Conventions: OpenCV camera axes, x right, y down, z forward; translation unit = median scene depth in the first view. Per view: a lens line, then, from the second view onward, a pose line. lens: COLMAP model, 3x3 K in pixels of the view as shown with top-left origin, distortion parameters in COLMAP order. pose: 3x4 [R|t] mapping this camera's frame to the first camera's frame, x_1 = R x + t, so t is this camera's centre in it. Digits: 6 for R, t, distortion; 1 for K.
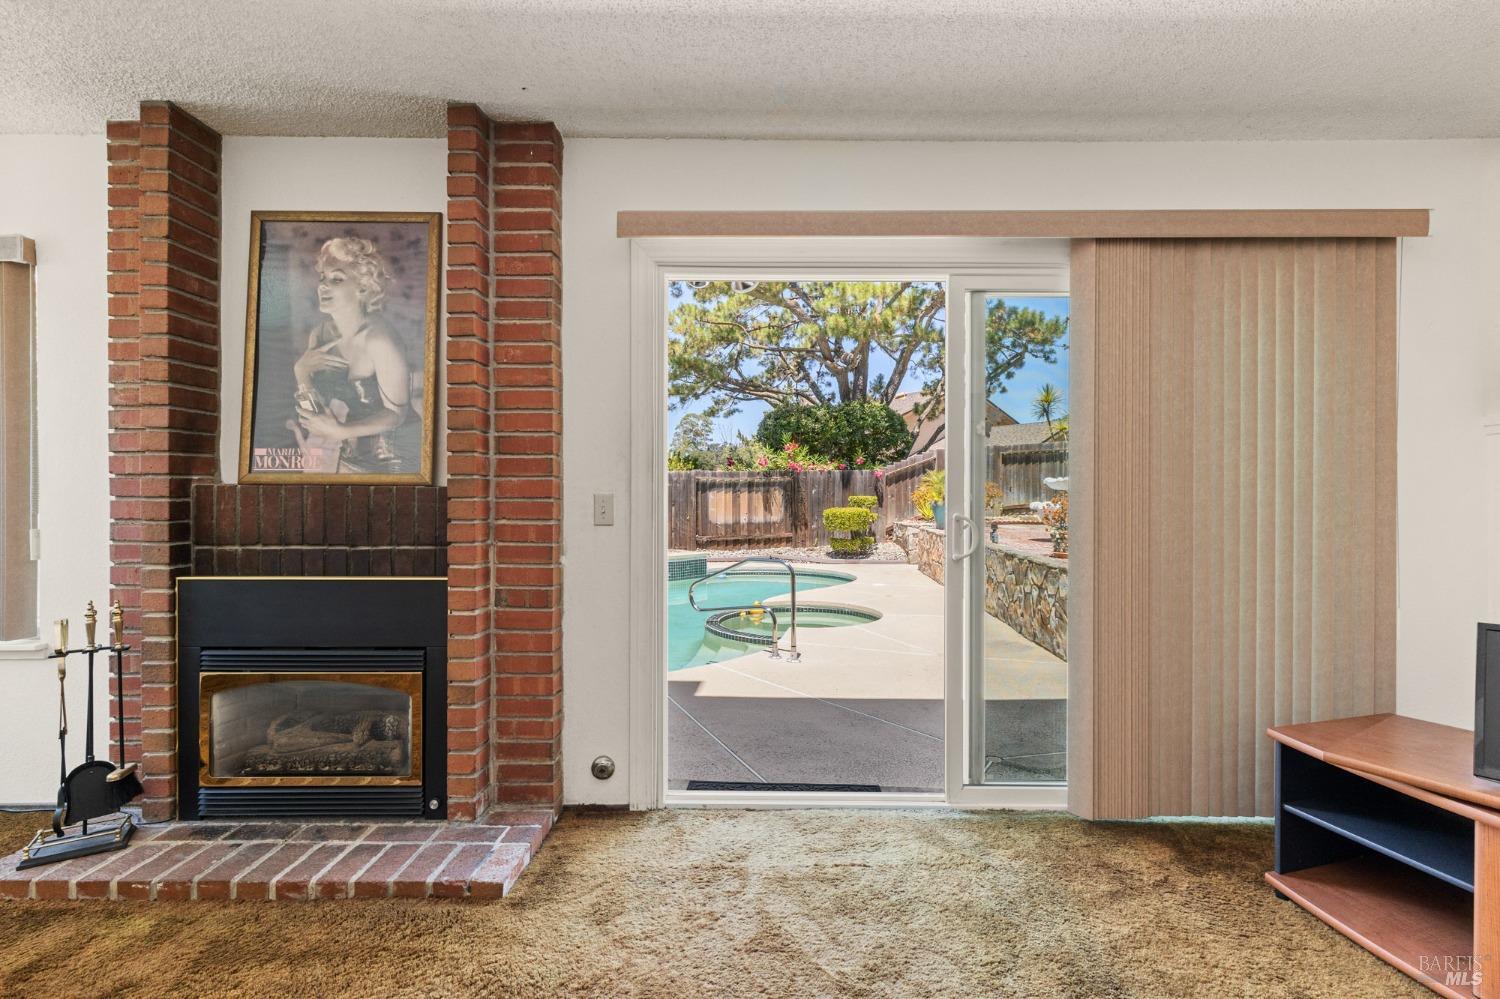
lens RADIAL K [[682.8, 0, 781.3], [0, 682.8, 494.0], [0, 0, 1]] dist [0.002922, 0.000381]
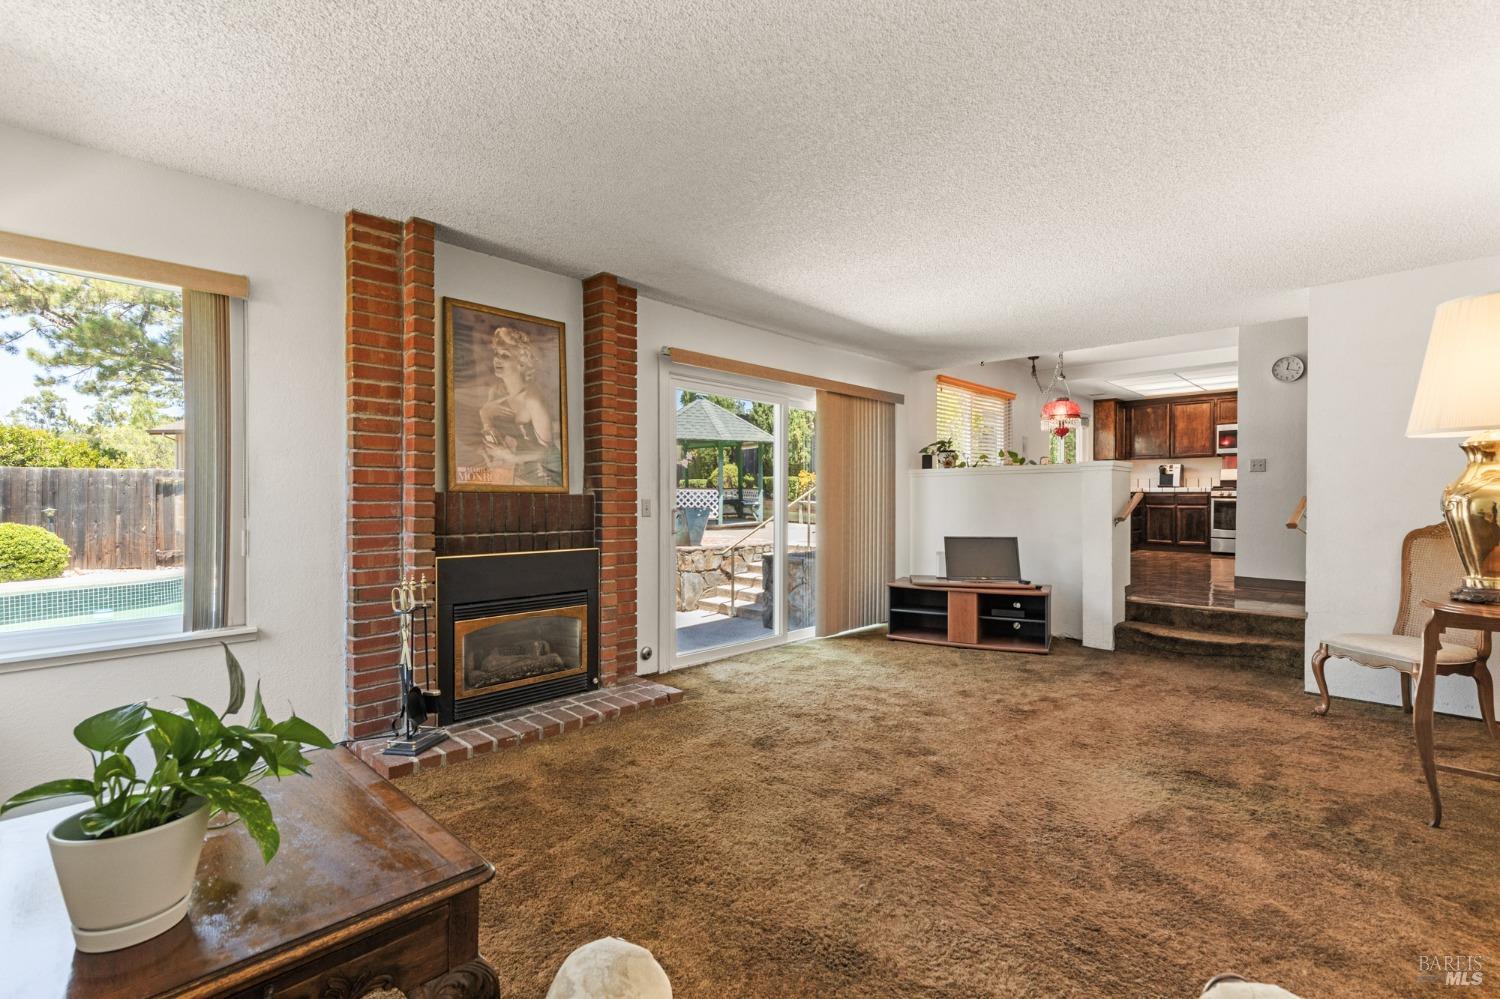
lens RADIAL K [[680.5, 0, 757.3], [0, 680.5, 500.9], [0, 0, 1]] dist [0.004058, 0.000360]
pose [[0.690679, -0.003887, 0.723151, -1.340459], [0.000826, 0.999989, 0.004587, -0.001647], [-0.723161, -0.002571, 0.690675, -0.426883]]
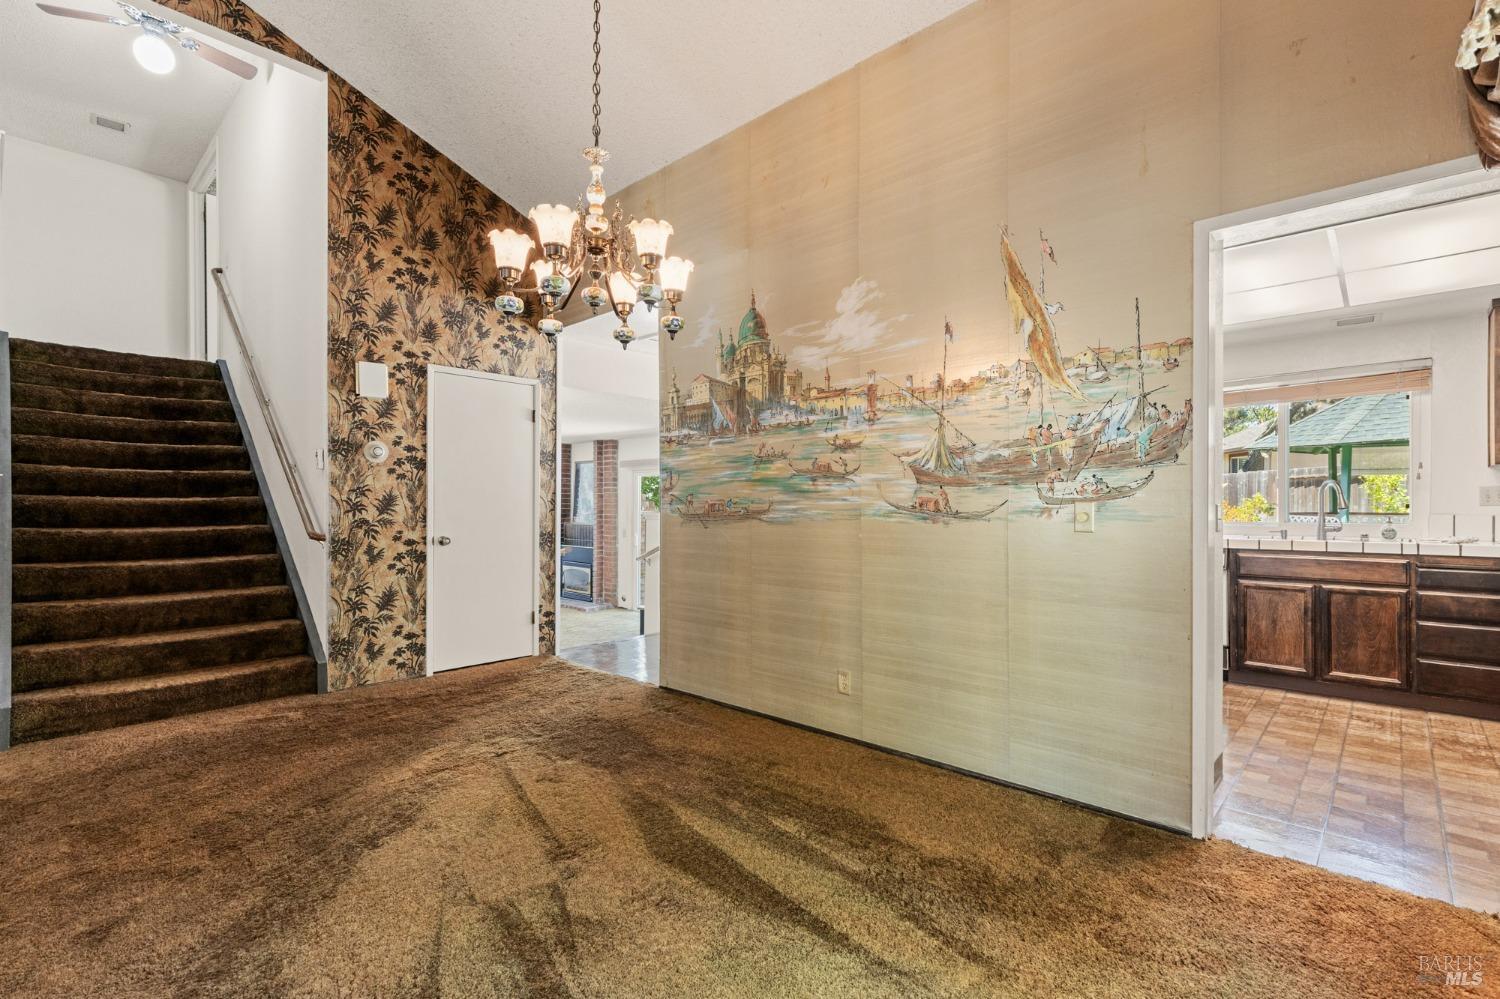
lens RADIAL K [[680.5, 0, 757.3], [0, 680.5, 500.9], [0, 0, 1]] dist [0.004058, 0.000360]
pose [[0.736768, -0.000265, -0.676145, 2.983917], [-0.002272, 0.999993, -0.002867, -0.153801], [0.676141, 0.003649, 0.736763, -1.389189]]
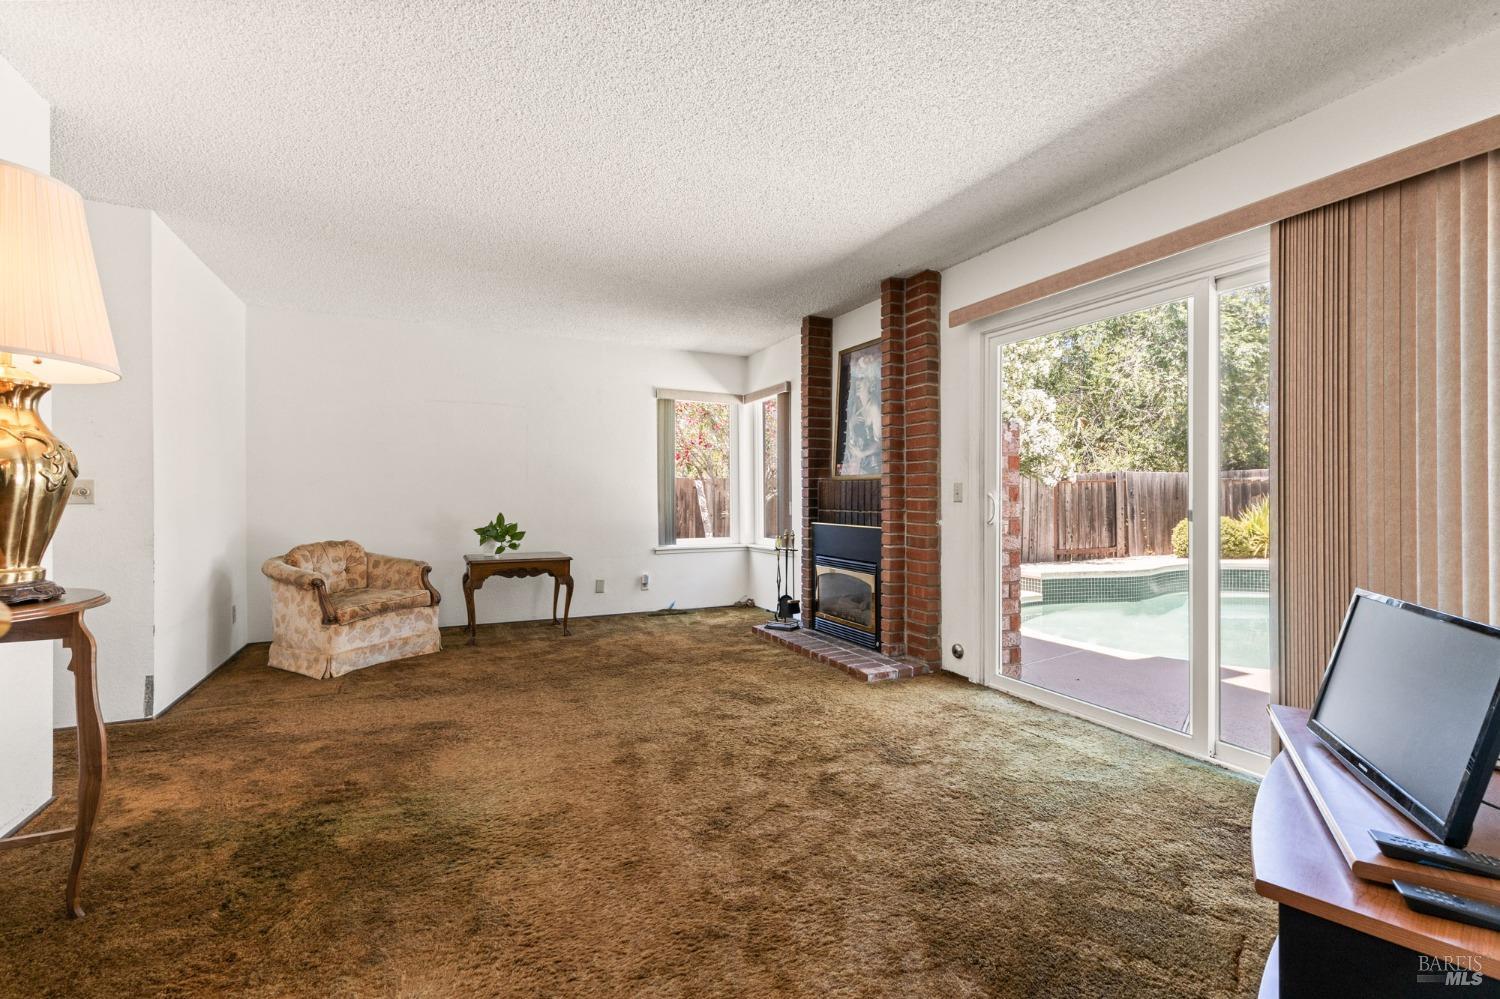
lens RADIAL K [[676.3, 0, 762.8], [0, 676.3, 496.5], [0, 0, 1]] dist [0.009482, -0.000139]
pose [[0.439964, -0.002274, -0.898012, 0.988775], [0.000651, 0.999997, -0.002213, 0.036327], [0.898015, 0.000389, 0.439965, -0.126349]]
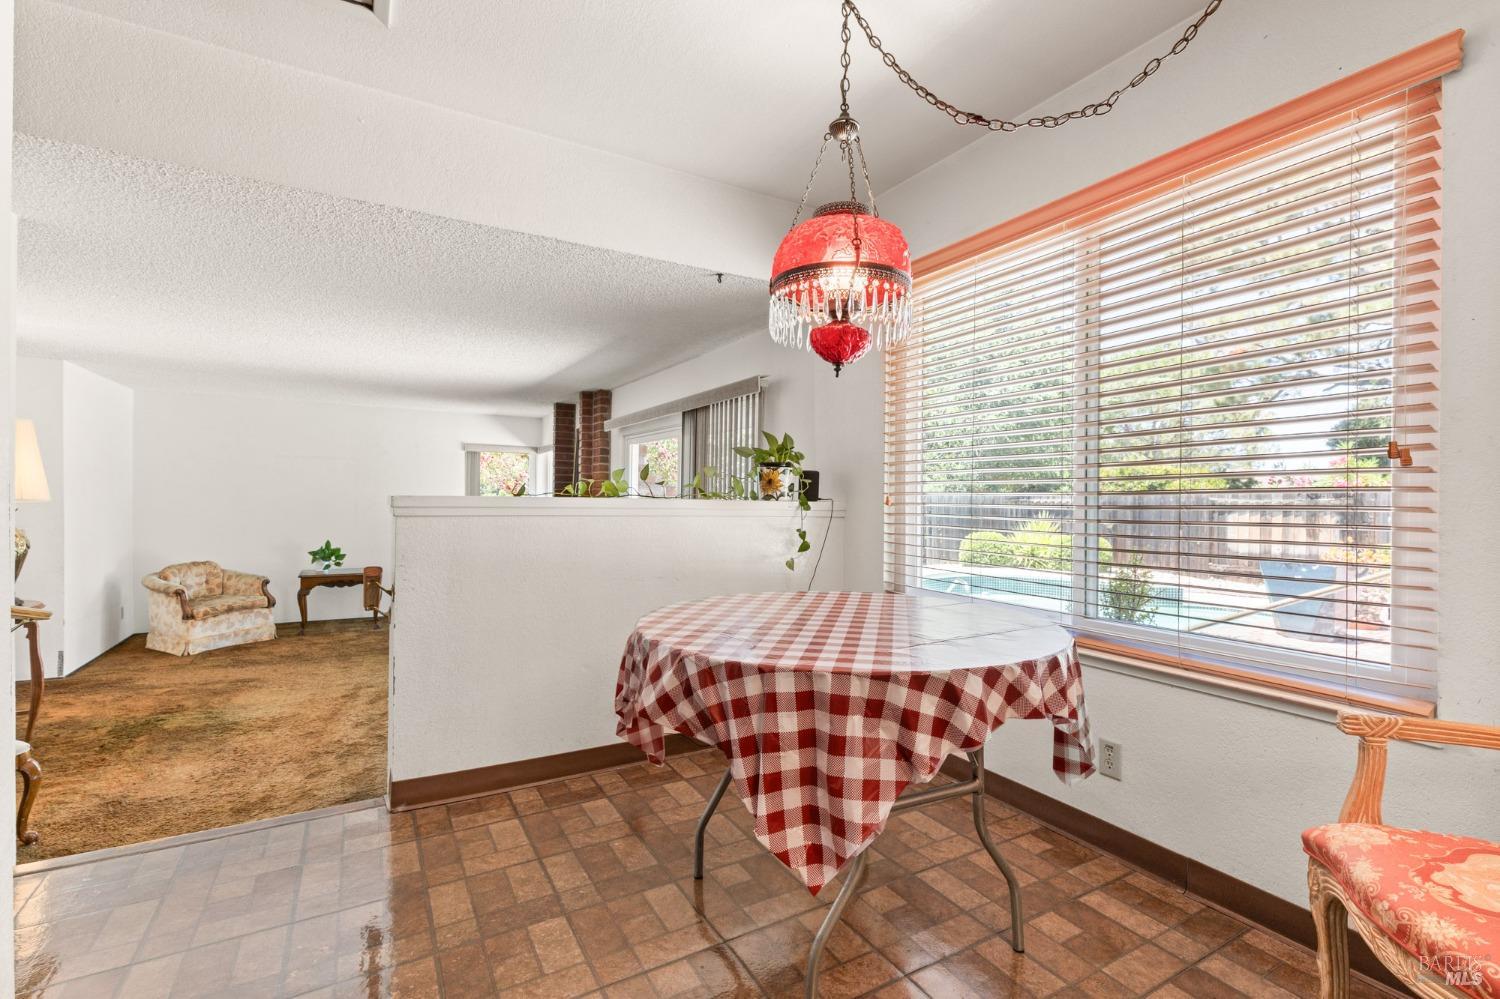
lens RADIAL K [[680.5, 0, 757.3], [0, 680.5, 500.9], [0, 0, 1]] dist [0.004058, 0.000360]
pose [[0.501272, 0.010526, -0.865226, 2.191045], [-0.011572, 0.999918, 0.005461, -0.122546], [0.865213, 0.007275, 0.501352, 0.189797]]
